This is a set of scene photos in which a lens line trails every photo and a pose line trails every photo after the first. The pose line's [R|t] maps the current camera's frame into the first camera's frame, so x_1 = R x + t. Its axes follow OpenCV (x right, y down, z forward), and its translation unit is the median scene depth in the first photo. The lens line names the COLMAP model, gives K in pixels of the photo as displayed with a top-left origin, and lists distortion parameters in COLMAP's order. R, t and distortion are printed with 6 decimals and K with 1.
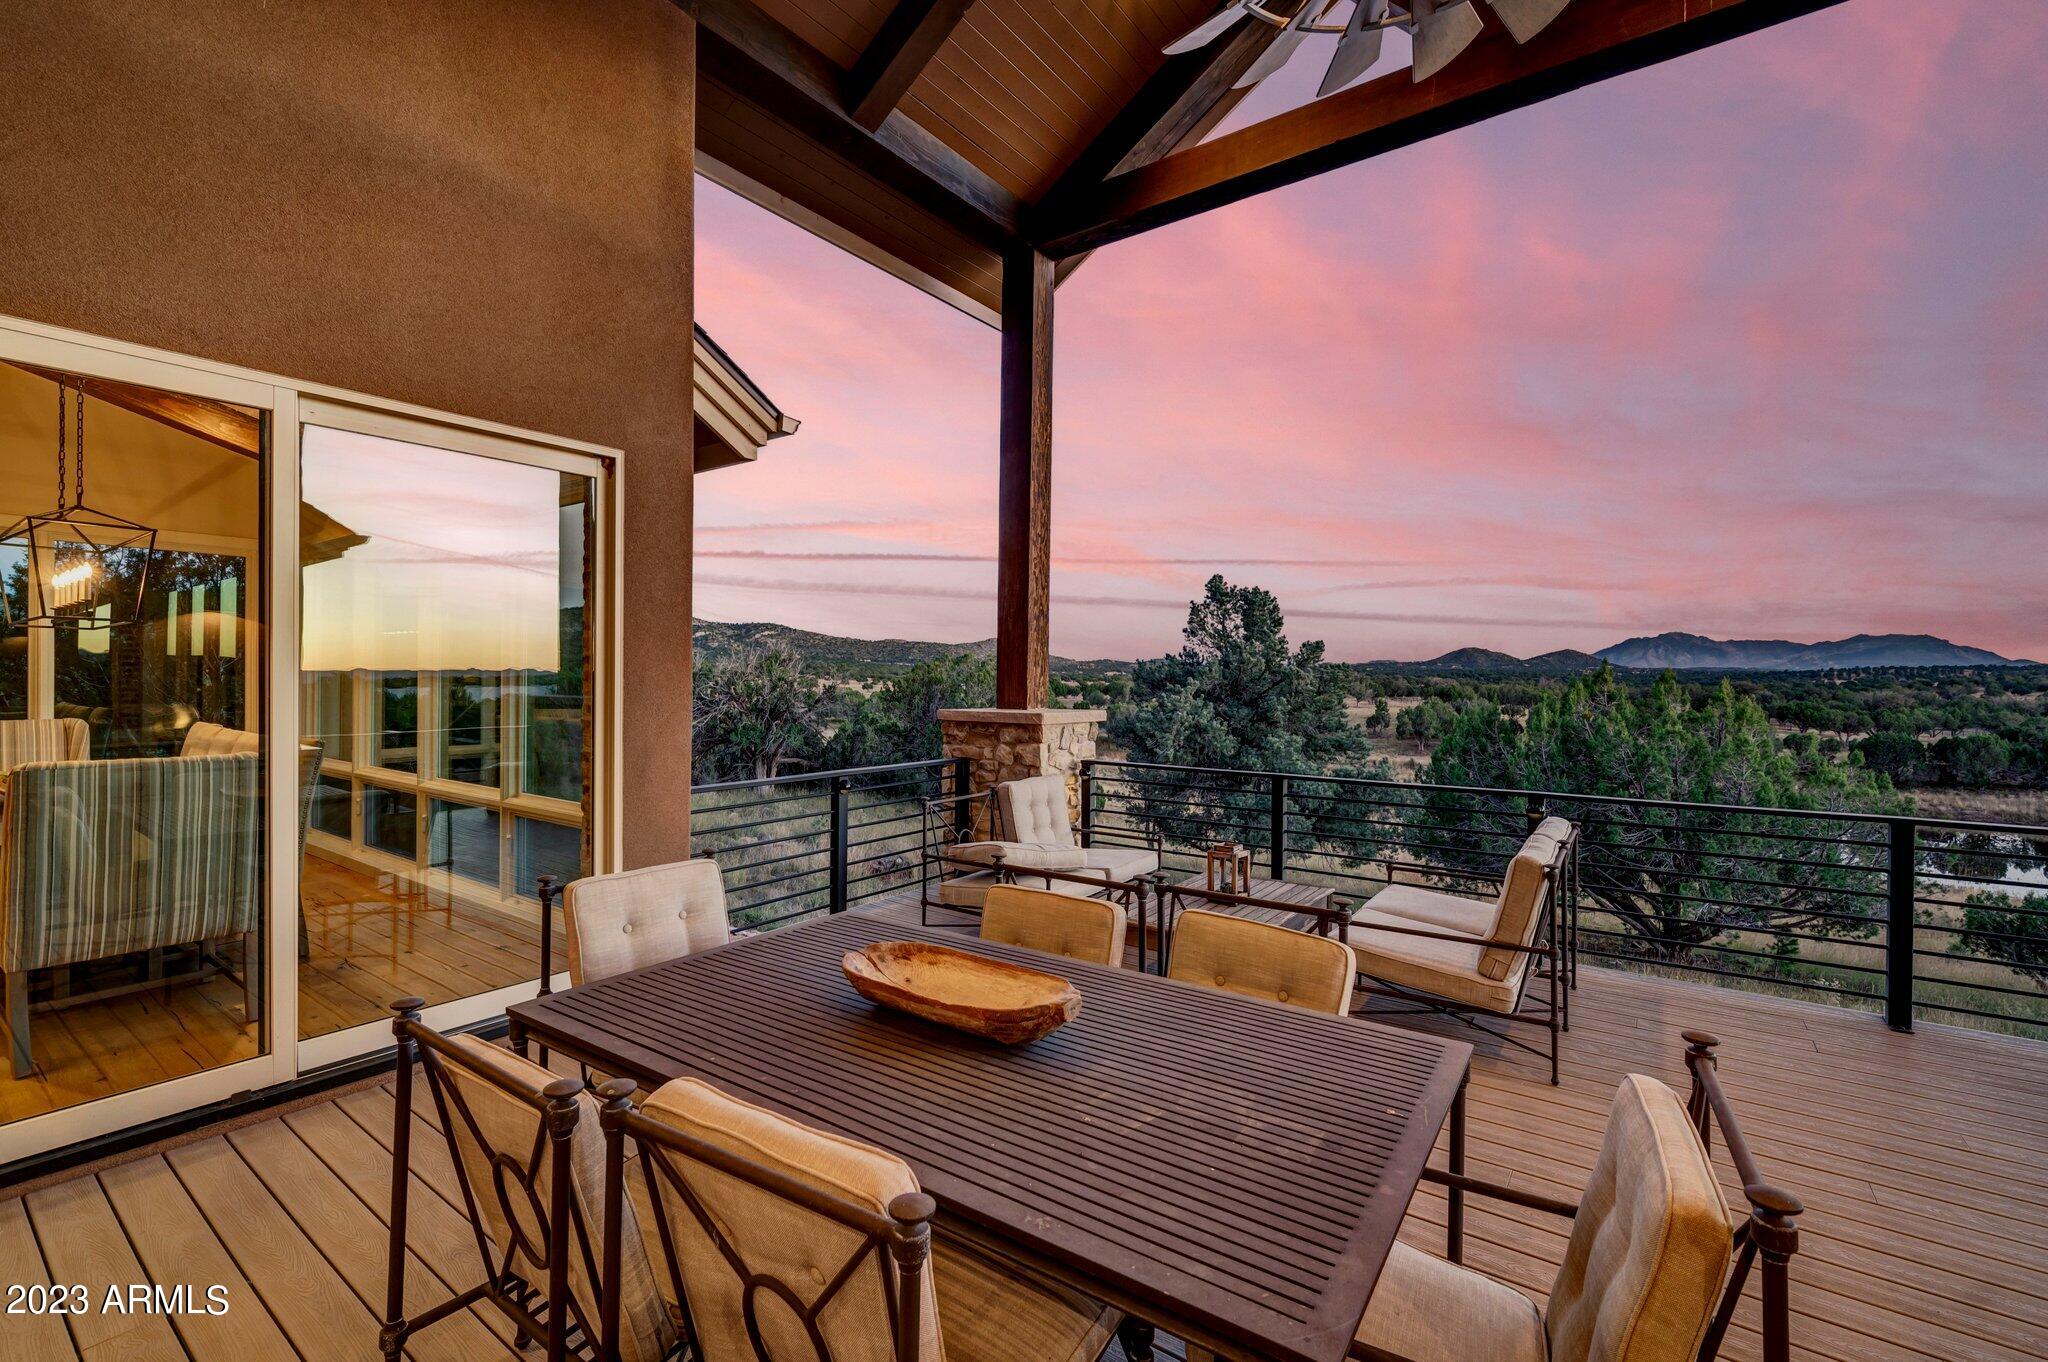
lens RADIAL K [[890.6, 0, 1024.0], [0, 890.6, 681.0], [0, 0, 1]] dist [-0.001627, -0.000131]
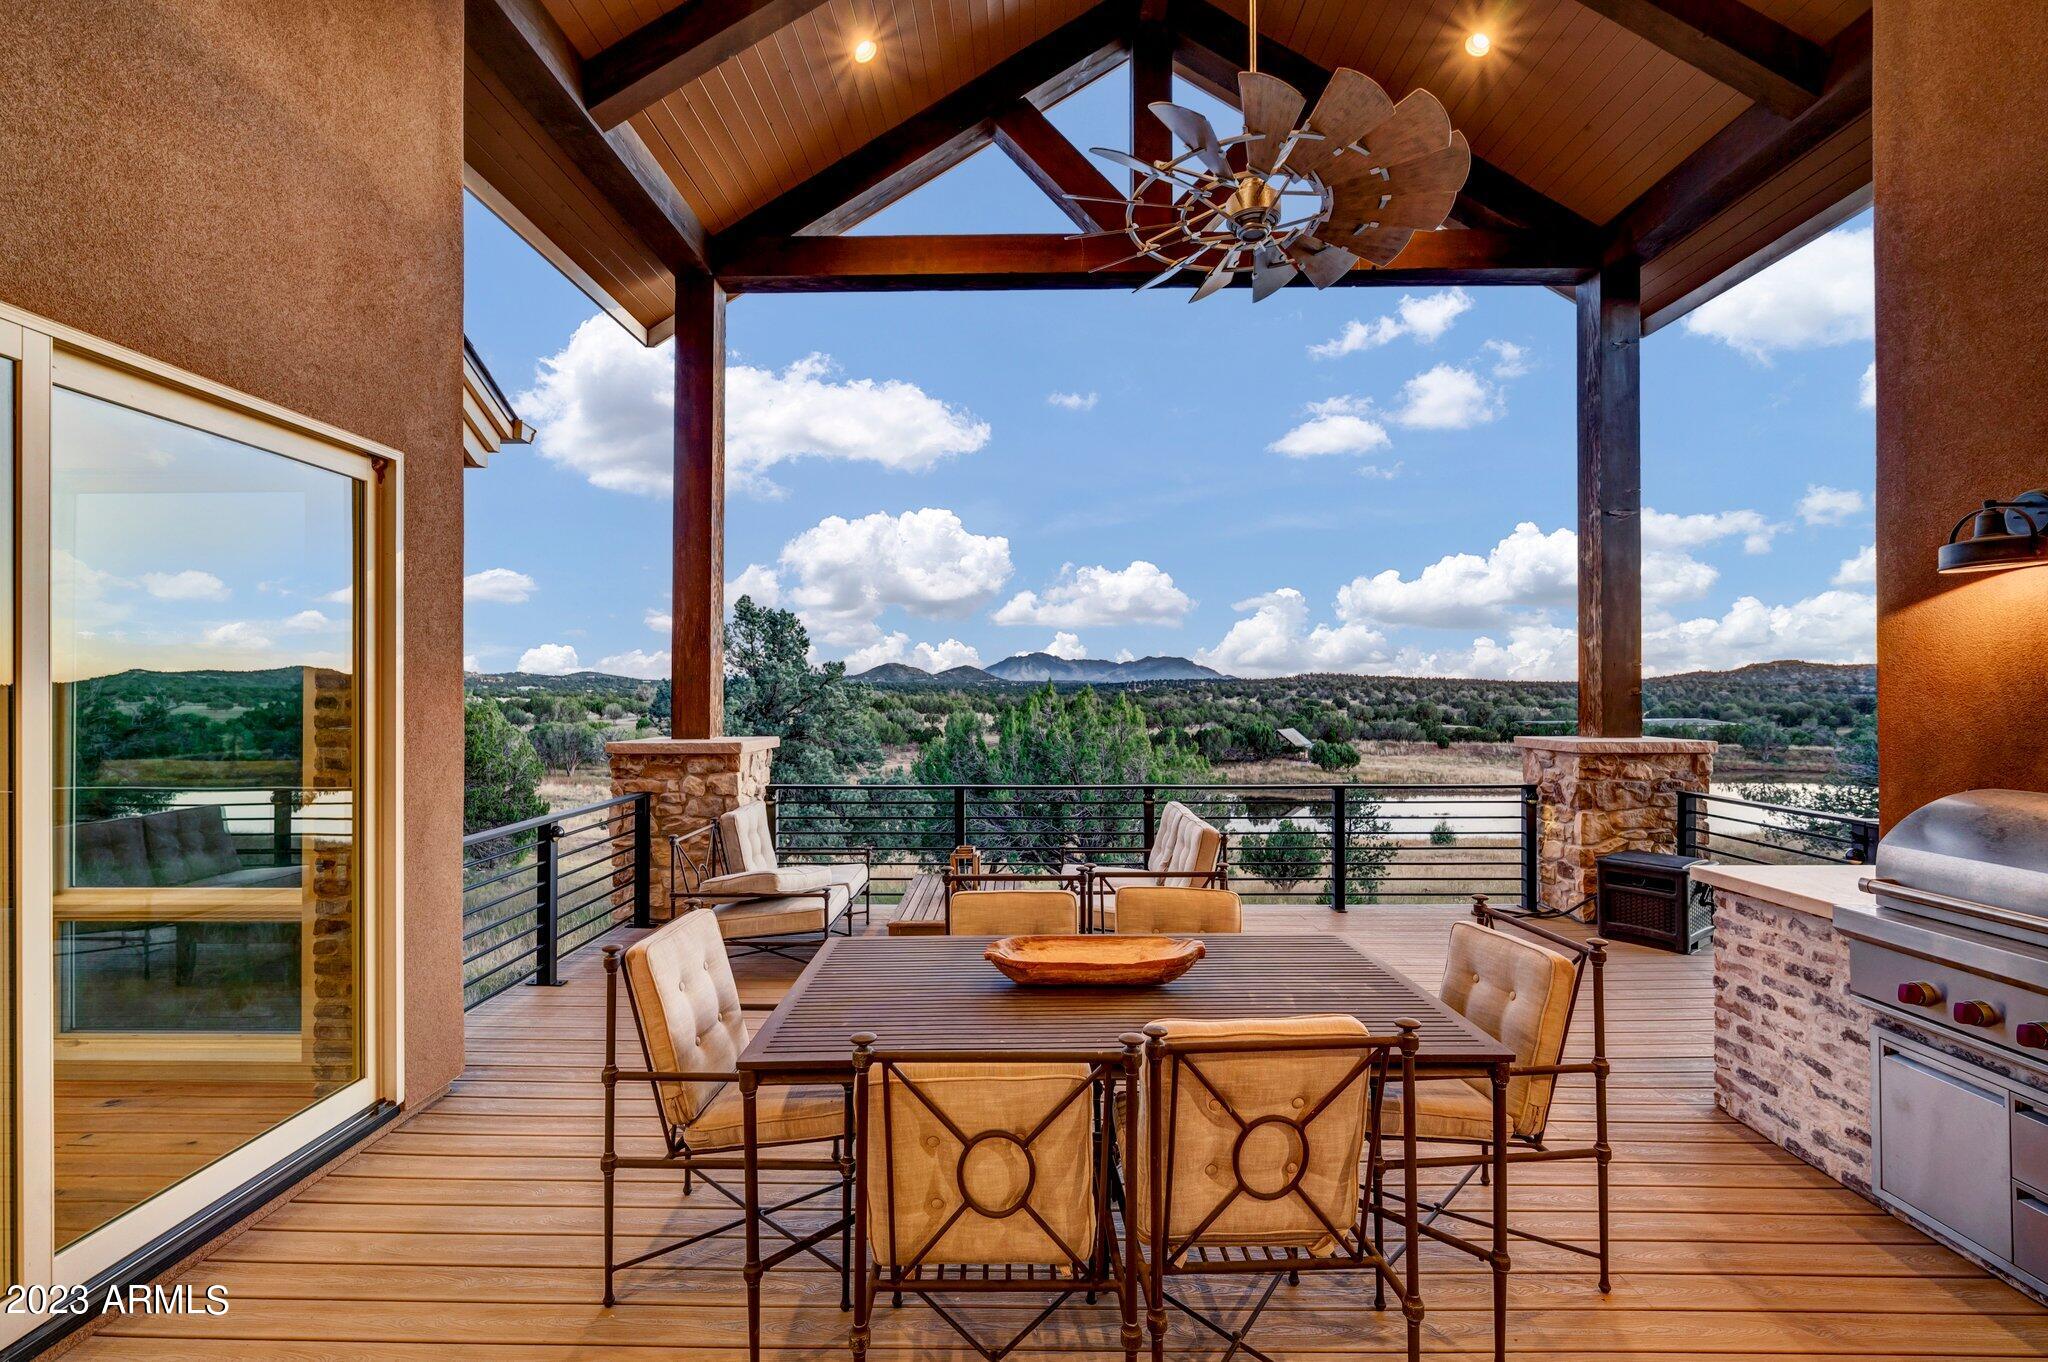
lens RADIAL K [[880.6, 0, 1031.6], [0, 880.6, 688.7], [0, 0, 1]] dist [-0.000750, 0.000122]
pose [[0.811549, -0.006271, 0.584251, -0.283450], [0.009745, 0.999949, -0.002802, -0.018124], [-0.584204, 0.007968, 0.811568, -0.008394]]
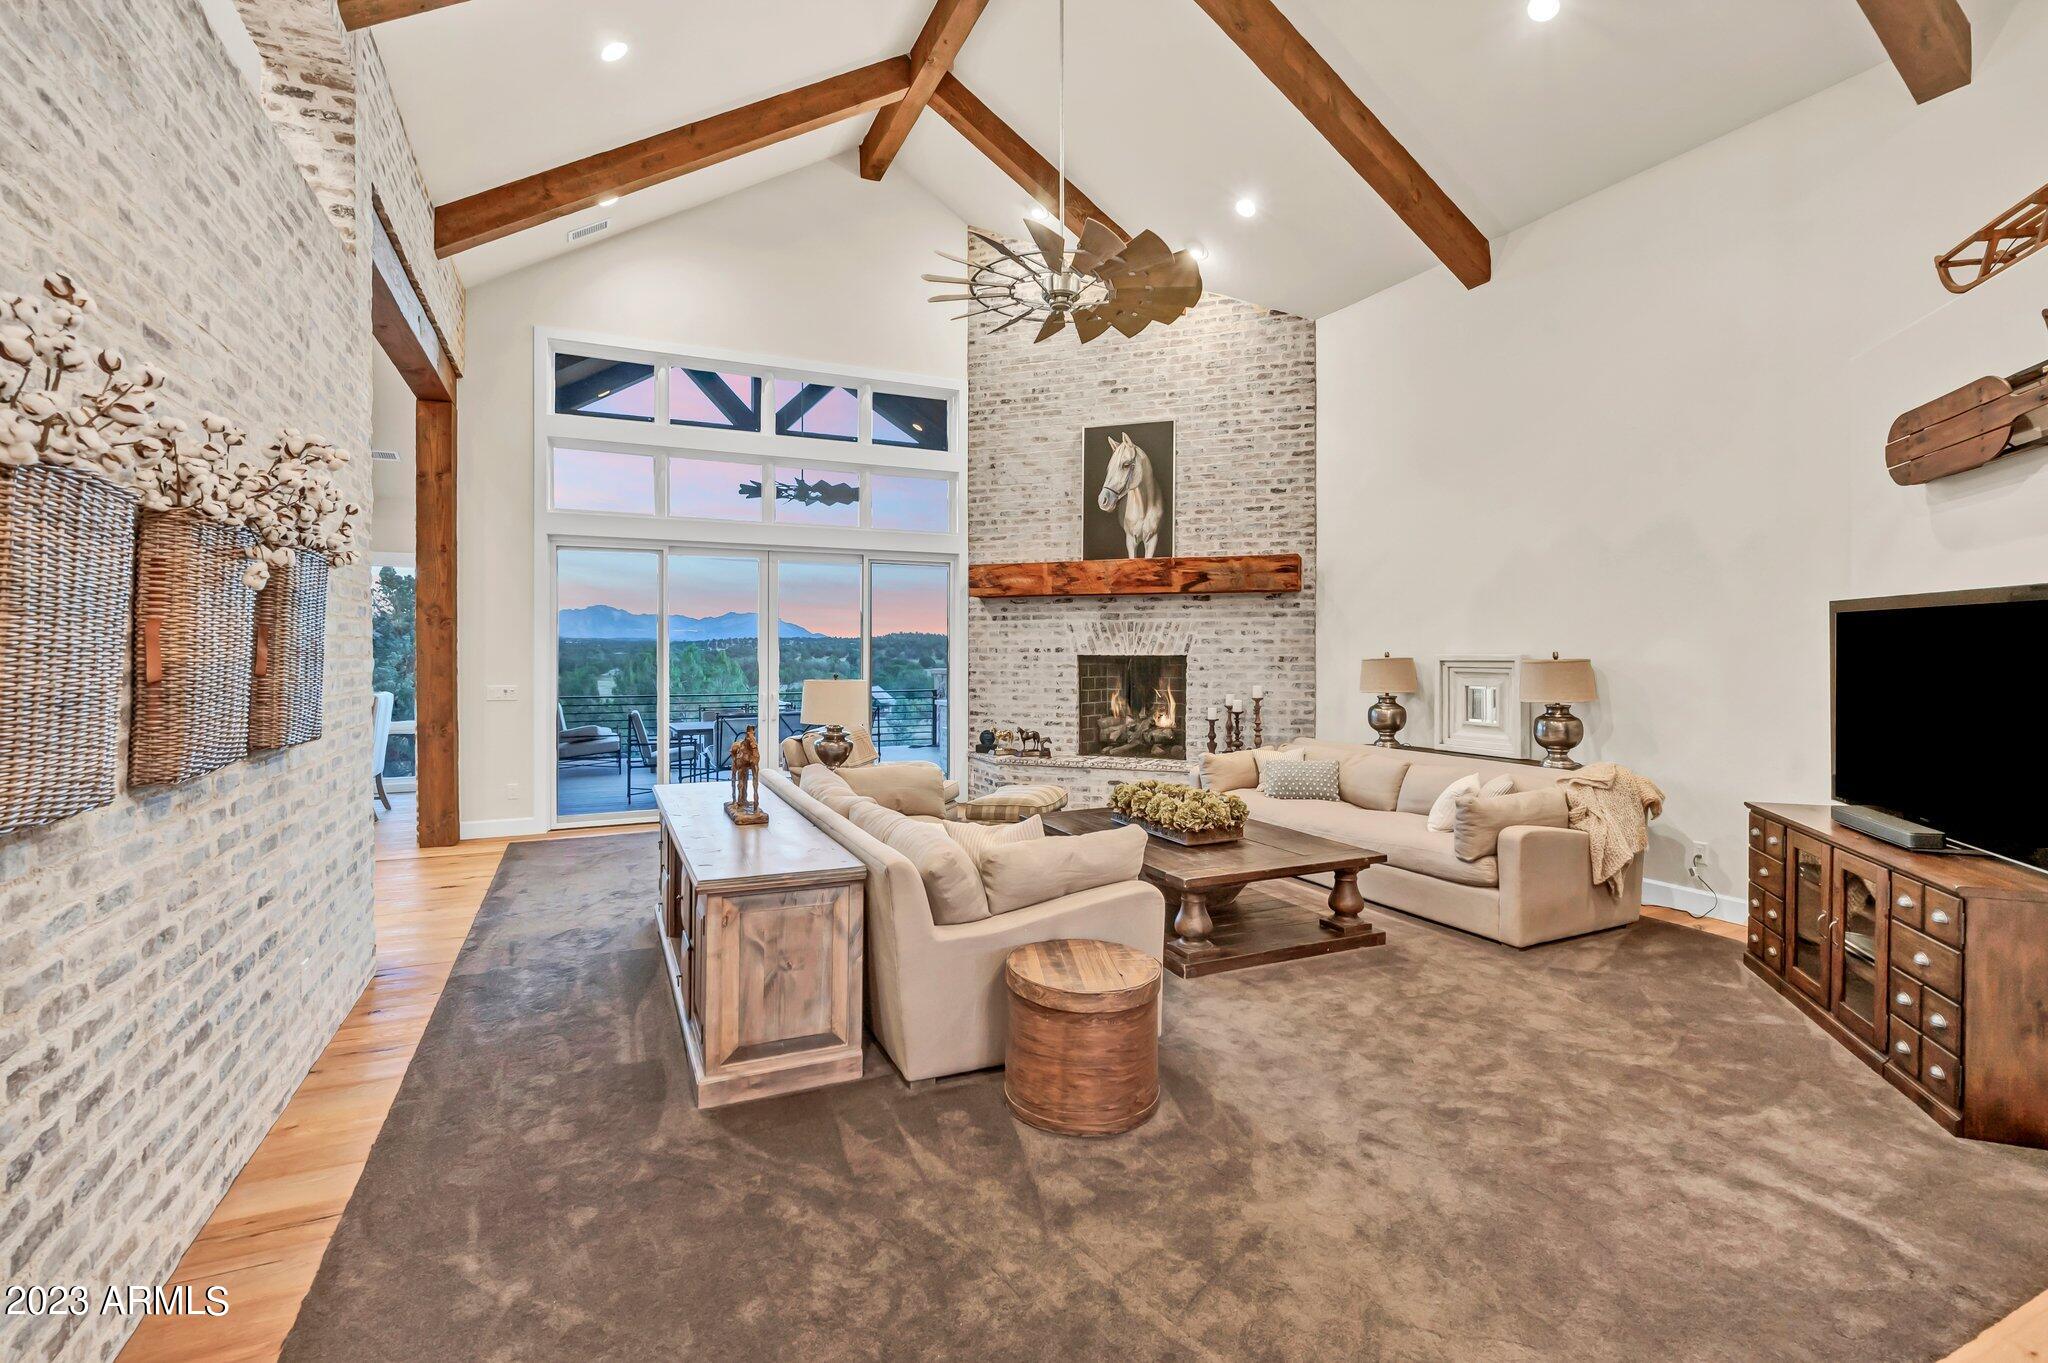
lens RADIAL K [[923.3, 0, 1019.9], [0, 923.3, 650.7], [0, 0, 1]] dist [-0.002076, 0.000067]
pose [[0.489756, -0.006183, 0.871838, -1.189373], [0.005853, 0.999976, 0.003804, -0.013277], [-0.871840, 0.003240, 0.489780, -0.872895]]
